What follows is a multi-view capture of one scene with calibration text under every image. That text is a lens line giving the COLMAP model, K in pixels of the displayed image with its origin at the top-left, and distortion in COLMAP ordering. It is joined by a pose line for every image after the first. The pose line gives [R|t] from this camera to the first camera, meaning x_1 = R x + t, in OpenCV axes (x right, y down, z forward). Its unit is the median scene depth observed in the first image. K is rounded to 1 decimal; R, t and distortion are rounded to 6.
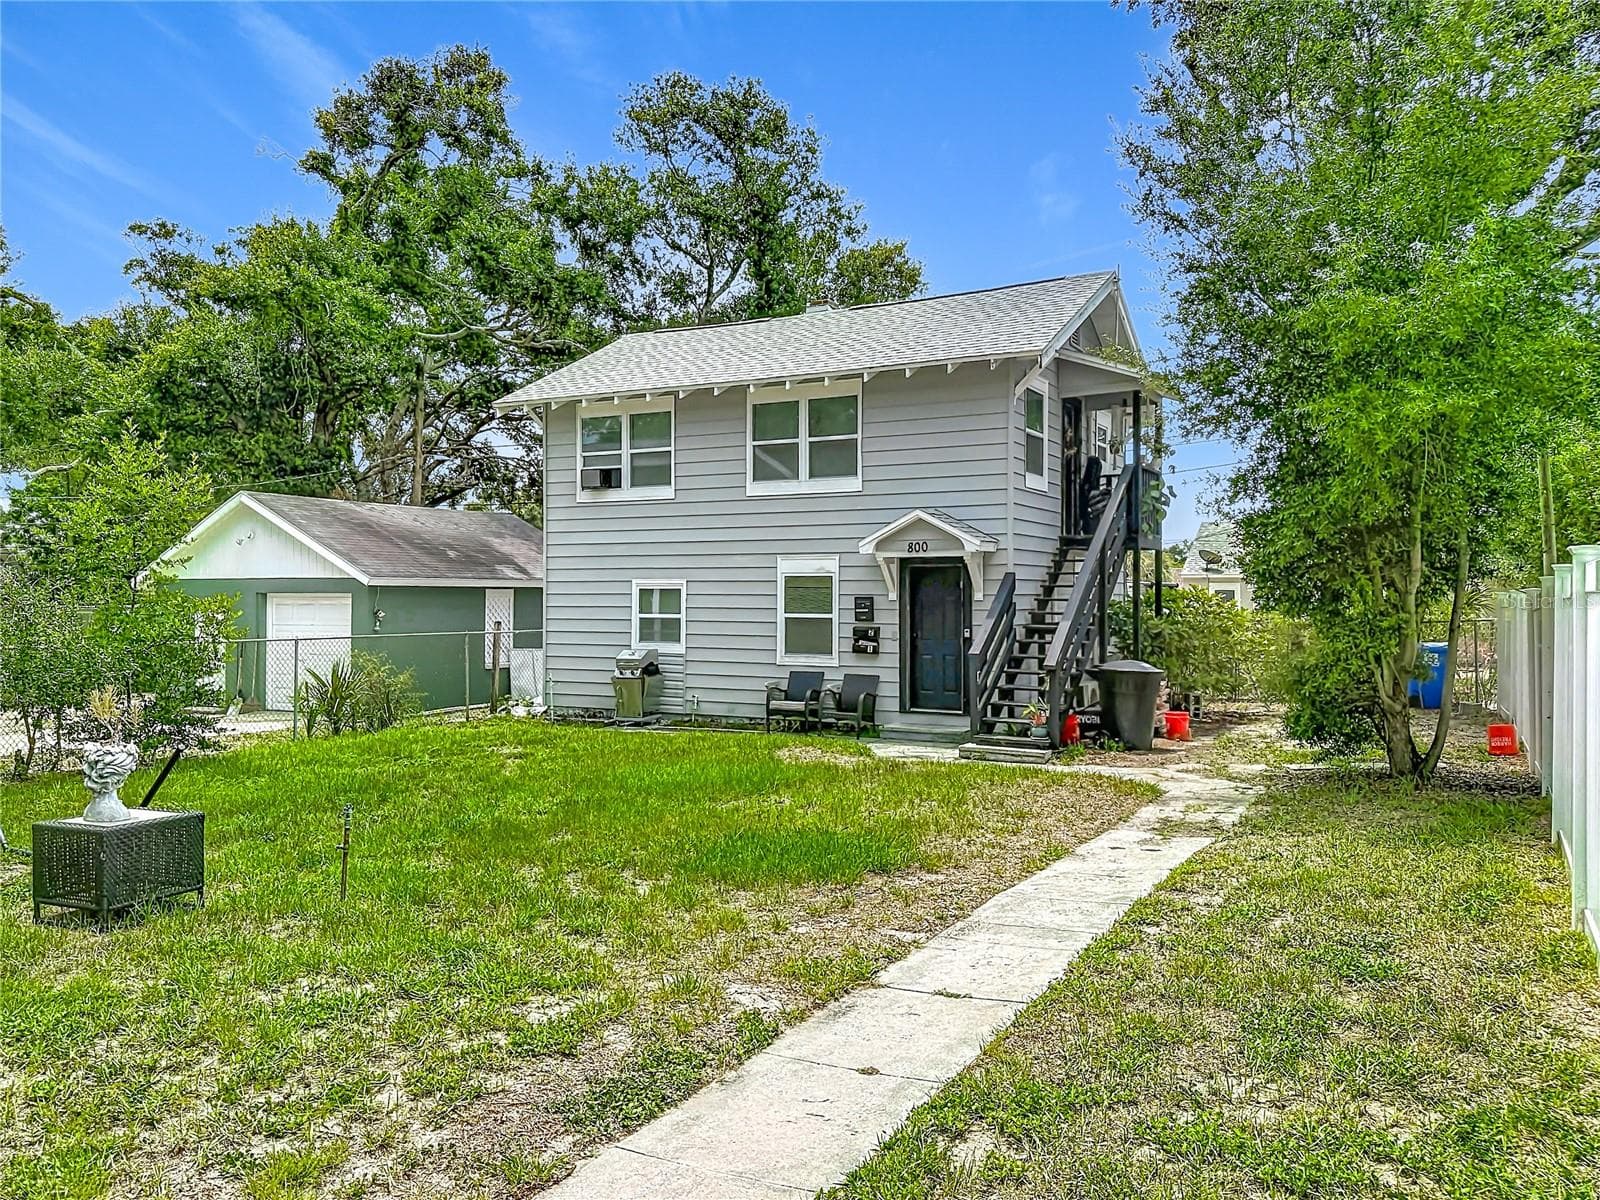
lens RADIAL K [[1173.1, 0, 800.0], [0, 1173.1, 600.0], [0, 0, 1]] dist [0.094277, 0.000220]
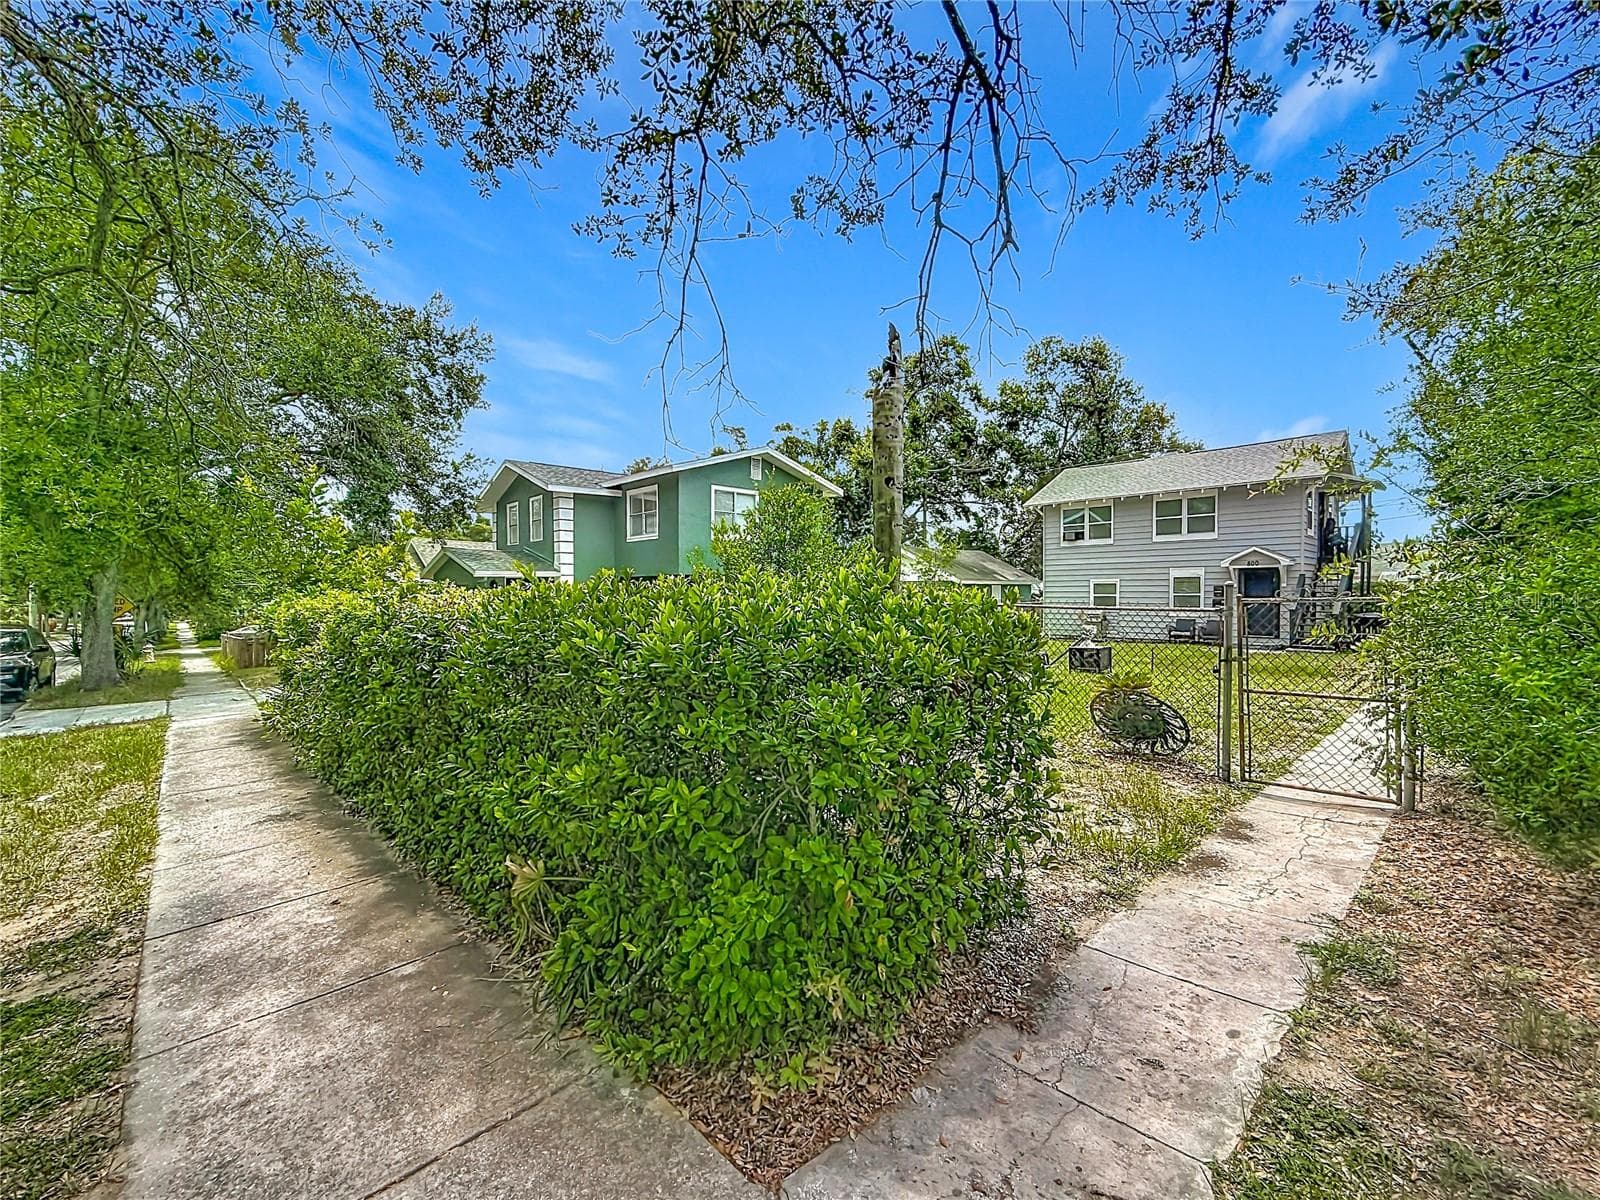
lens RADIAL K [[654.1, 0, 800.7], [0, 654.1, 606.0], [0, 0, 1]] dist [-0.000300, -0.000038]
pose [[0.949907, 0.001230, -0.312530, -0.305213], [0.004620, 0.999828, 0.017977, 0.009587], [0.312498, -0.018521, 0.949738, -0.428609]]
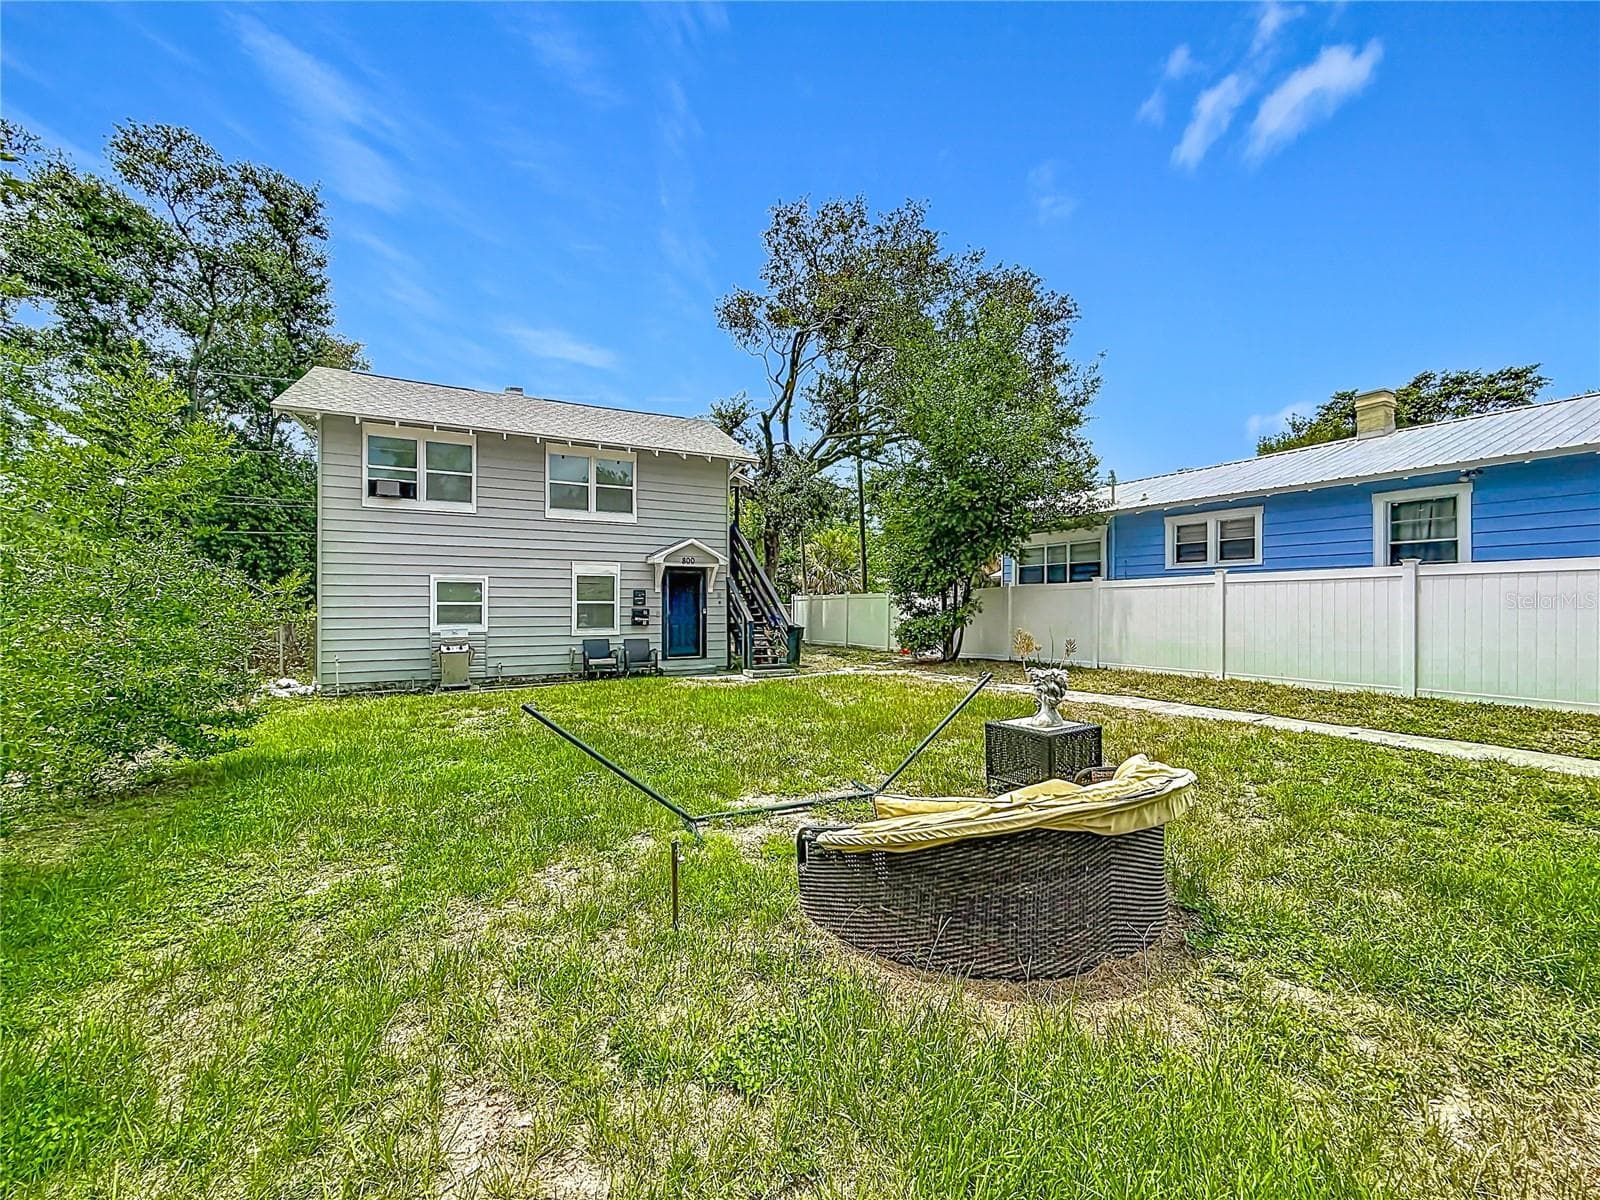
lens RADIAL K [[637.5, 0, 797.2], [0, 637.5, 605.2], [0, 0, 1]] dist [-0.000554, -0.000024]
pose [[0.558332, -0.002333, 0.829614, -0.526453], [0.005165, 0.999986, -0.000663, 0.019015], [-0.829601, 0.004655, 0.558337, 0.329415]]
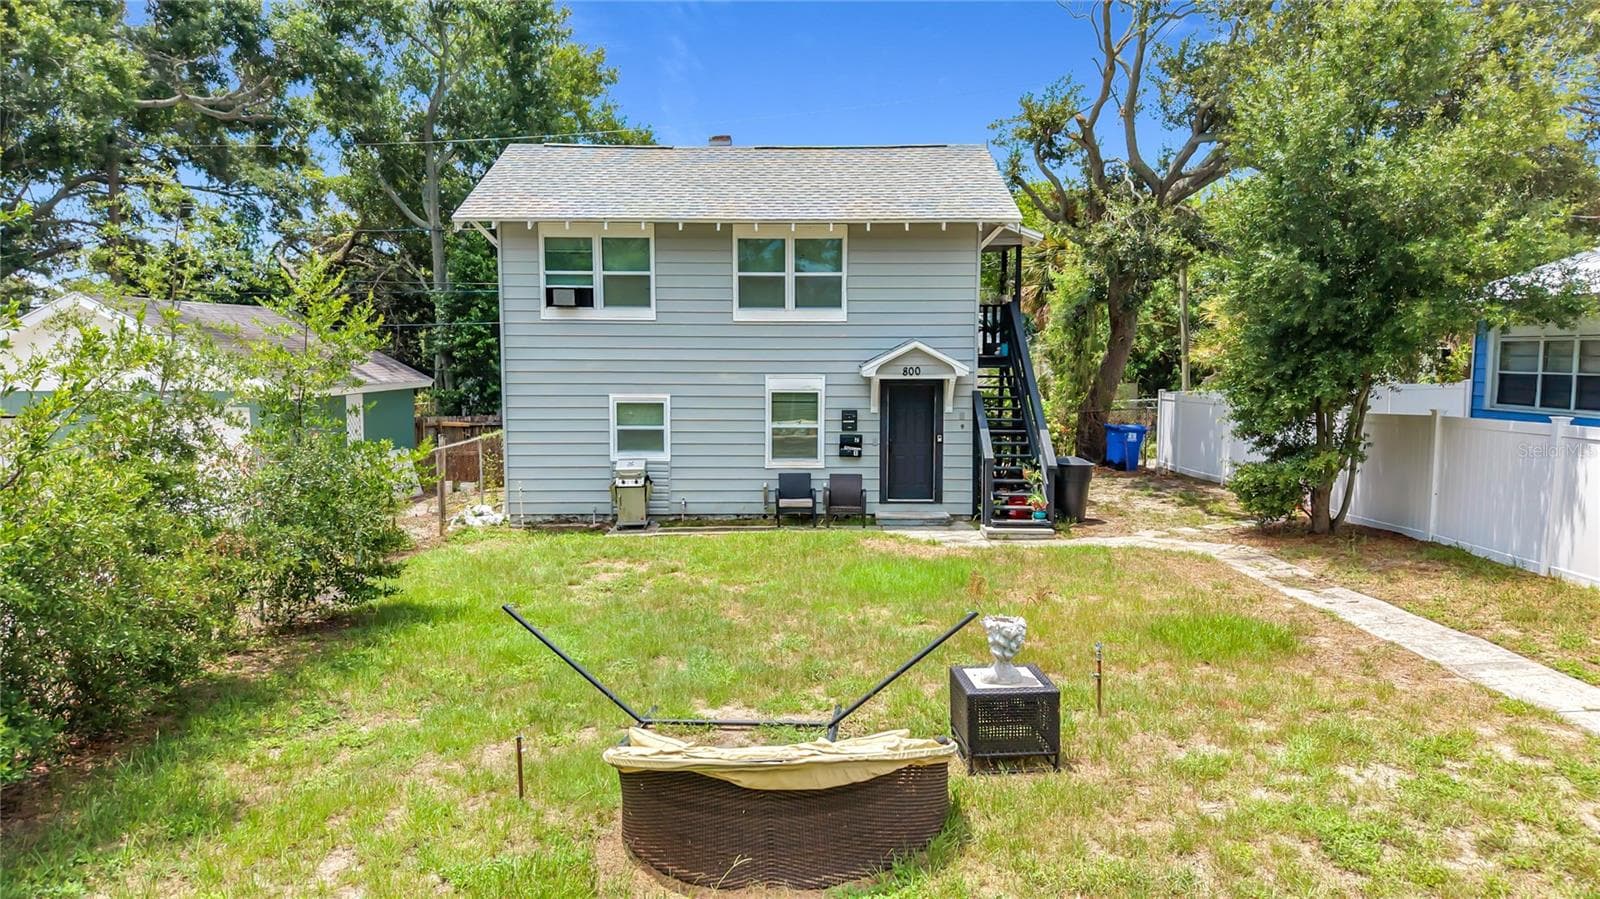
lens RADIAL K [[1055.2, 0, 802.0], [0, 1055.2, 455.4], [0, 0, 1]] dist [0.053422, -0.069161]
pose [[0.877096, -0.048198, 0.477891, -0.492280], [0.003428, 0.995556, 0.094114, -0.056451], [-0.480303, -0.080909, 0.873363, 0.071711]]
